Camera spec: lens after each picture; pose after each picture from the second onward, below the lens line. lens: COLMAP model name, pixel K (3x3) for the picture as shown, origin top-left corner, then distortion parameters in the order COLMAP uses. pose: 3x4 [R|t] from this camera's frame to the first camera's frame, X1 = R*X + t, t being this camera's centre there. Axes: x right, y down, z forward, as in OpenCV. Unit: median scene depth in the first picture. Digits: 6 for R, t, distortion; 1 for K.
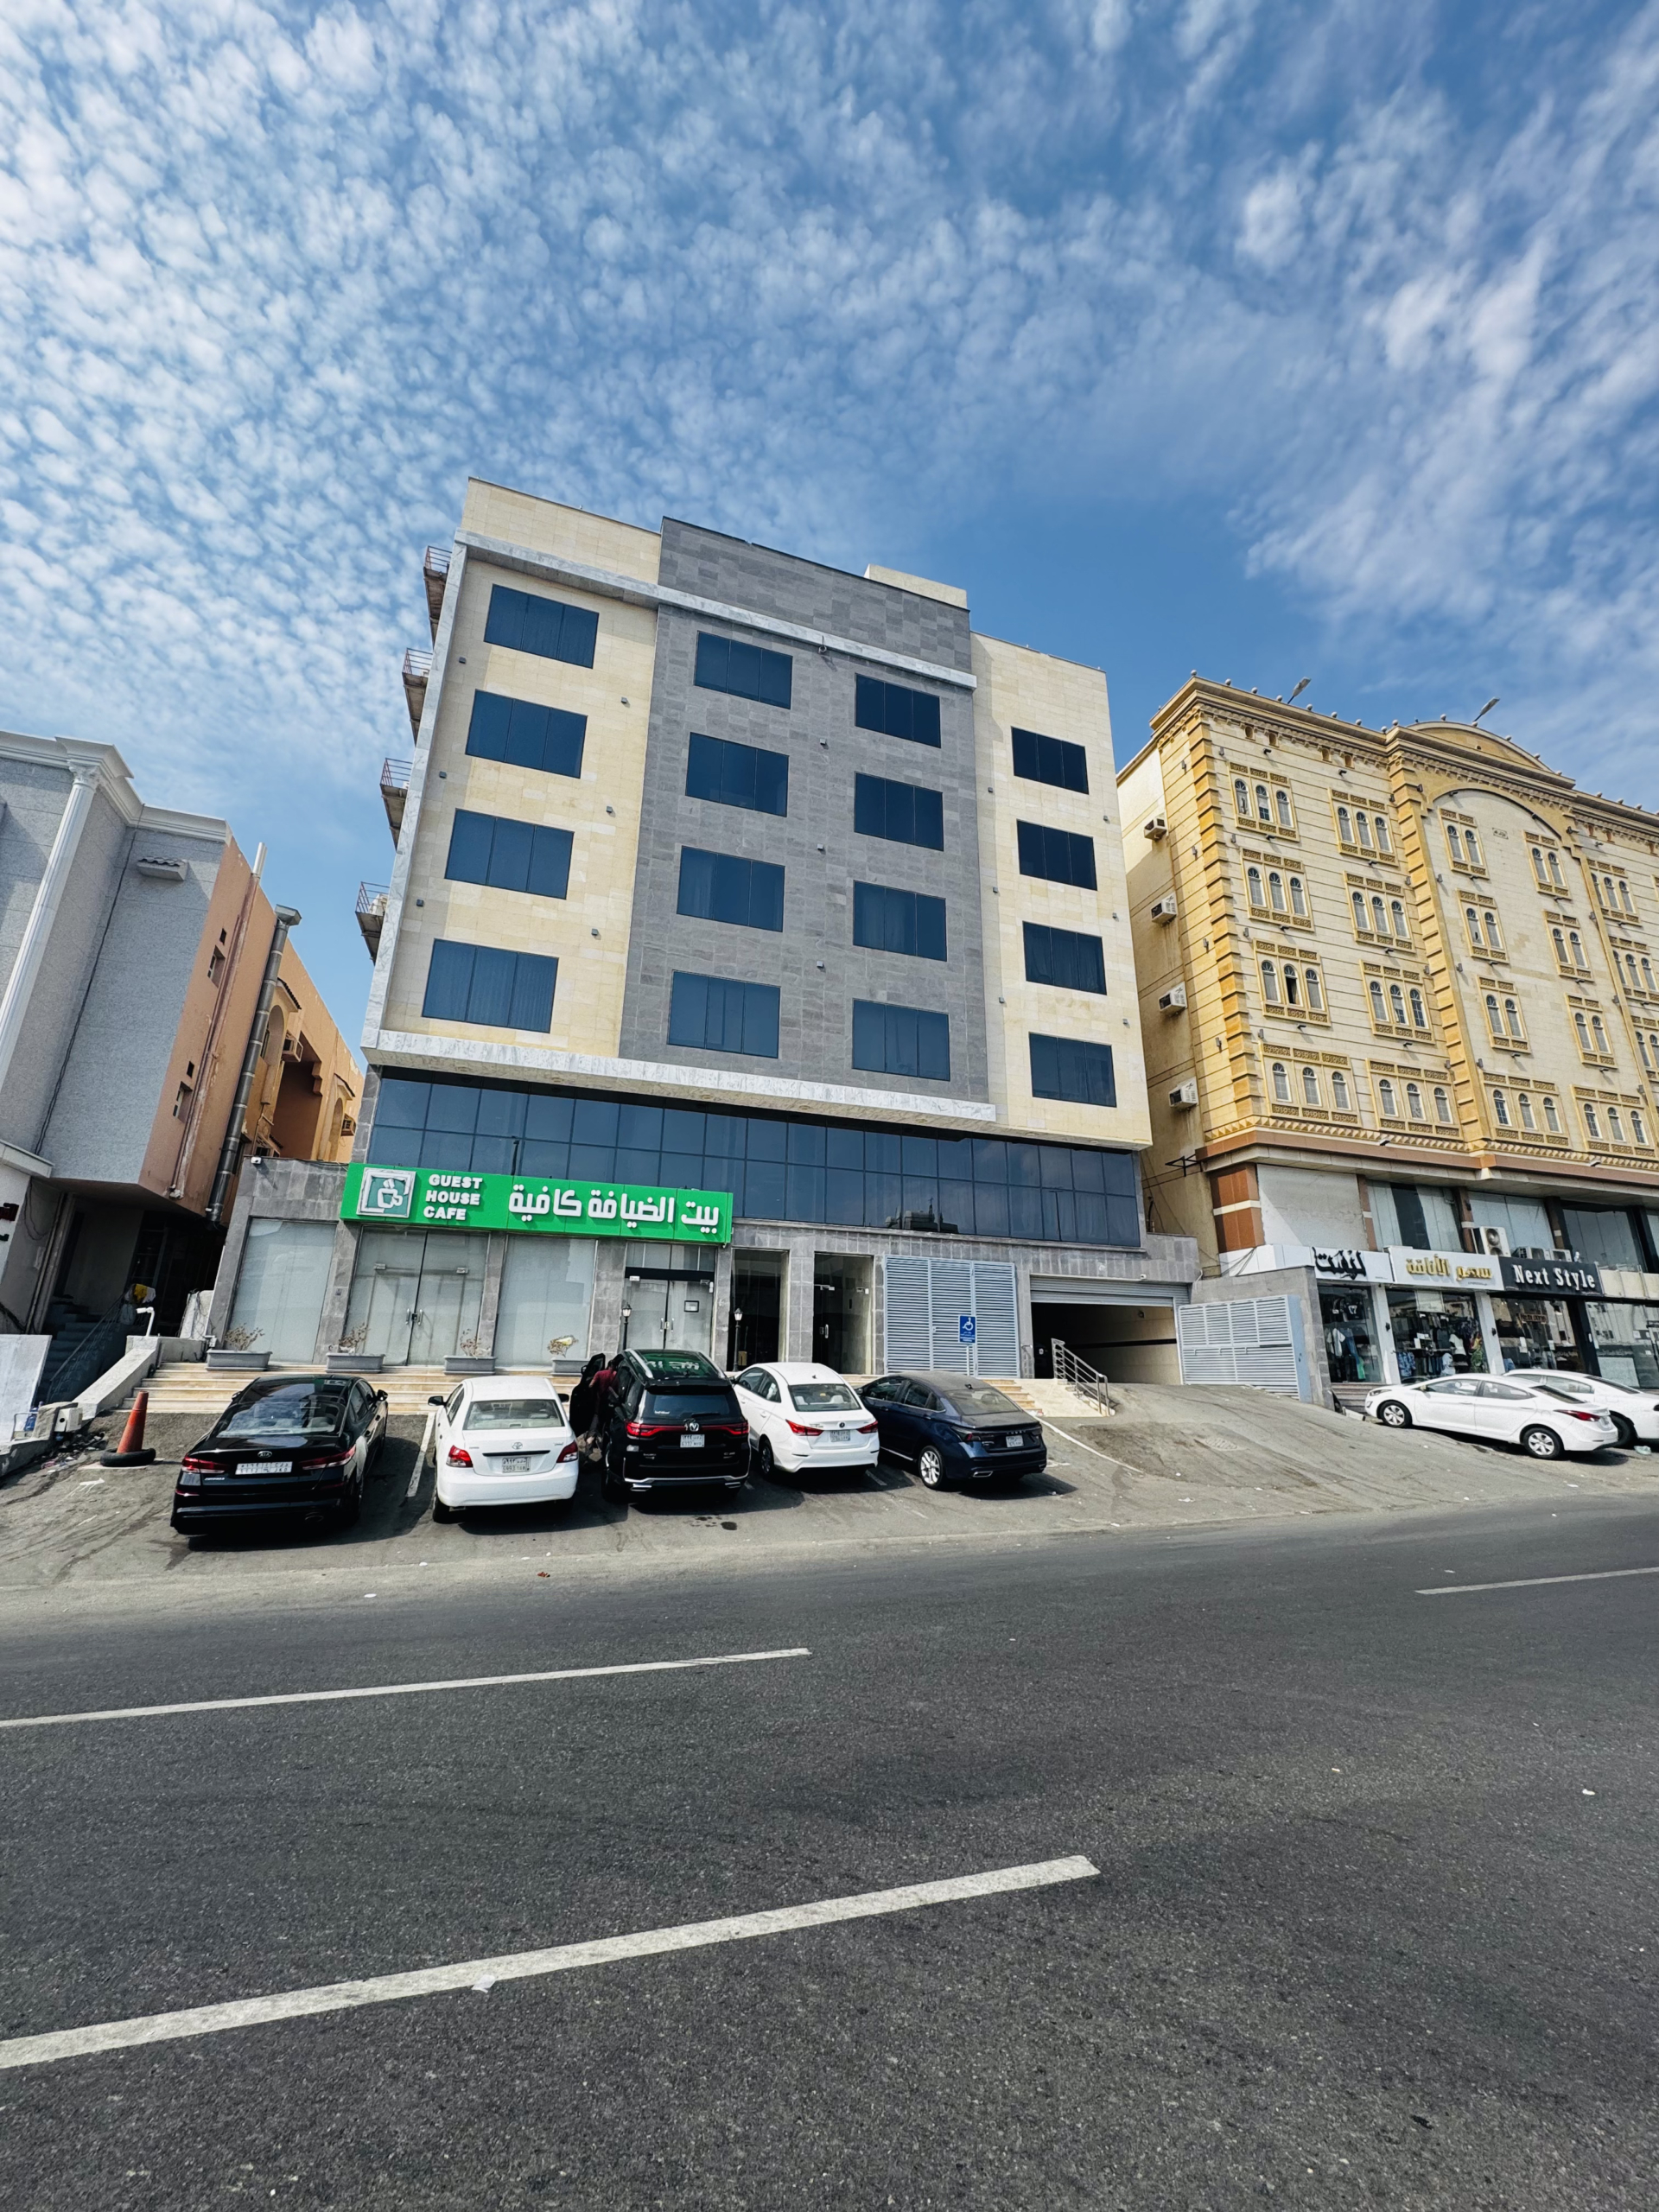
lens RADIAL K [[884.1, 0, 824.8], [0, 884.1, 1110.1], [0, 0, 1]] dist [-0.003269, 0.000817]
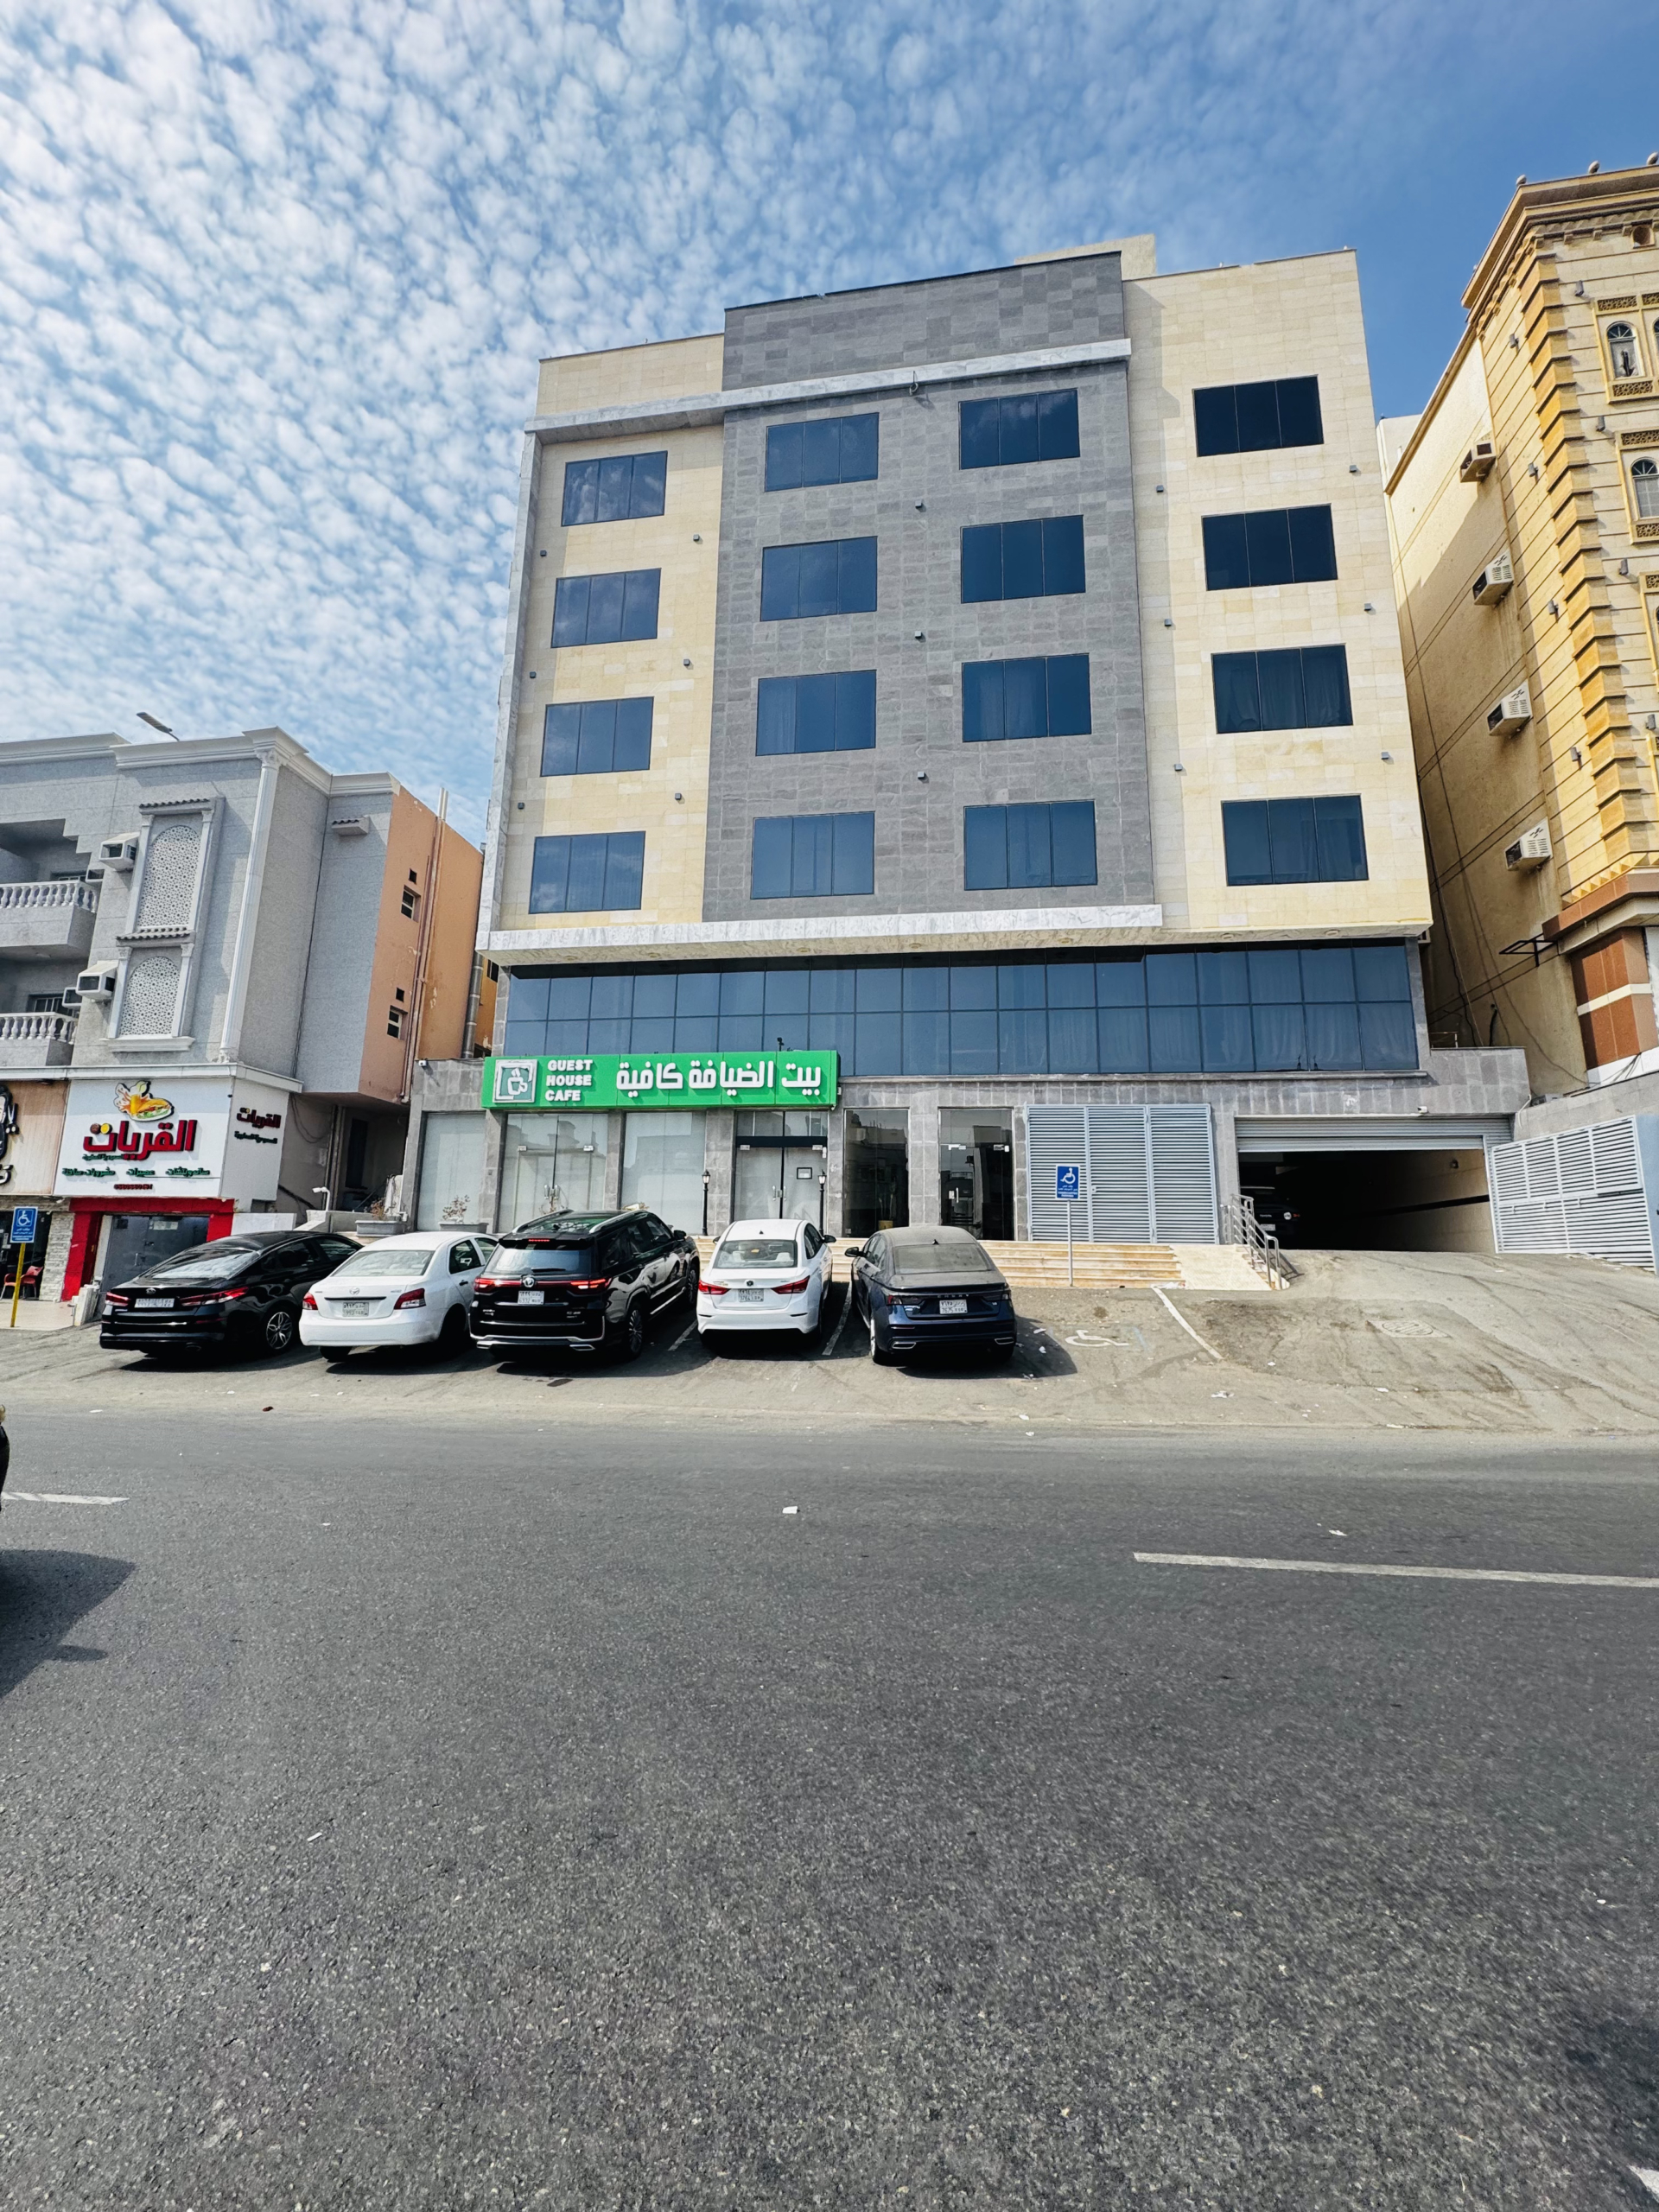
lens RADIAL K [[884.1, 0, 827.3], [0, 884.1, 1106.6], [0, 0, 1]] dist [-0.003269, 0.000817]
pose [[0.889862, -0.078705, -0.449389, 0.275216], [0.129234, 0.988148, 0.082843, 0.069820], [0.437543, -0.131795, 0.889487, 0.162305]]
